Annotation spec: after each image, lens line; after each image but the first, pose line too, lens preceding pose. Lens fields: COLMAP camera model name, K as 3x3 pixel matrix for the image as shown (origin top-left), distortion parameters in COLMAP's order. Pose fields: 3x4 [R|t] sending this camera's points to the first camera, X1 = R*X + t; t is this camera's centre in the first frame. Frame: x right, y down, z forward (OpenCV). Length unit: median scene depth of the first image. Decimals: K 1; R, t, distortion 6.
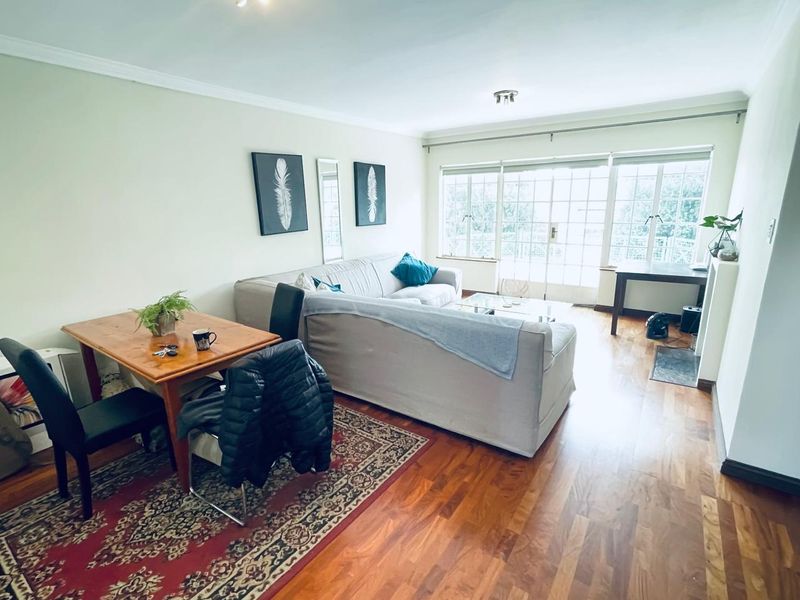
lens RADIAL K [[395.9, 0, 394.2], [0, 395.9, 299.2], [0, 0, 1]] dist [-0.011075, 0.007330]
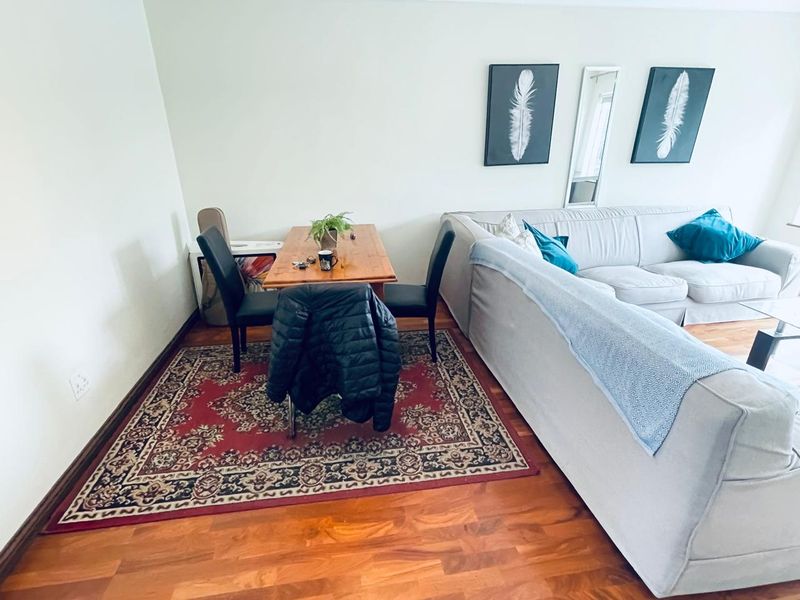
lens RADIAL K [[395.9, 0, 393.3], [0, 395.9, 299.1], [0, 0, 1]] dist [-0.011075, 0.007330]
pose [[0.695196, 0.286609, -0.659210, 0.196106], [-0.179754, 0.957251, 0.226624, -0.037988], [0.695982, -0.039052, 0.716997, 0.208166]]
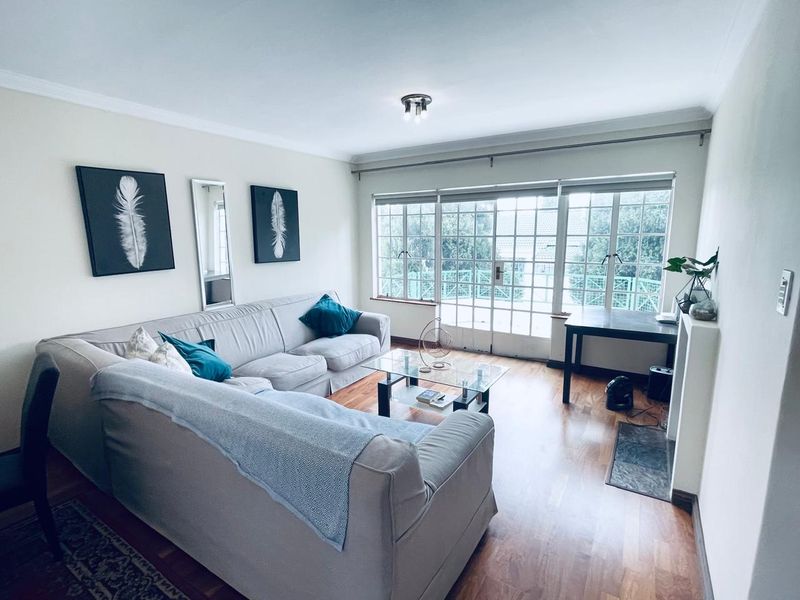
lens RADIAL K [[395.9, 0, 394.6], [0, 395.9, 298.7], [0, 0, 1]] dist [-0.011075, 0.007330]
pose [[0.998809, 0.005446, 0.048495, 0.193998], [-0.001489, 0.996691, -0.081268, -0.059608], [-0.048777, 0.081099, 0.995512, 0.239902]]
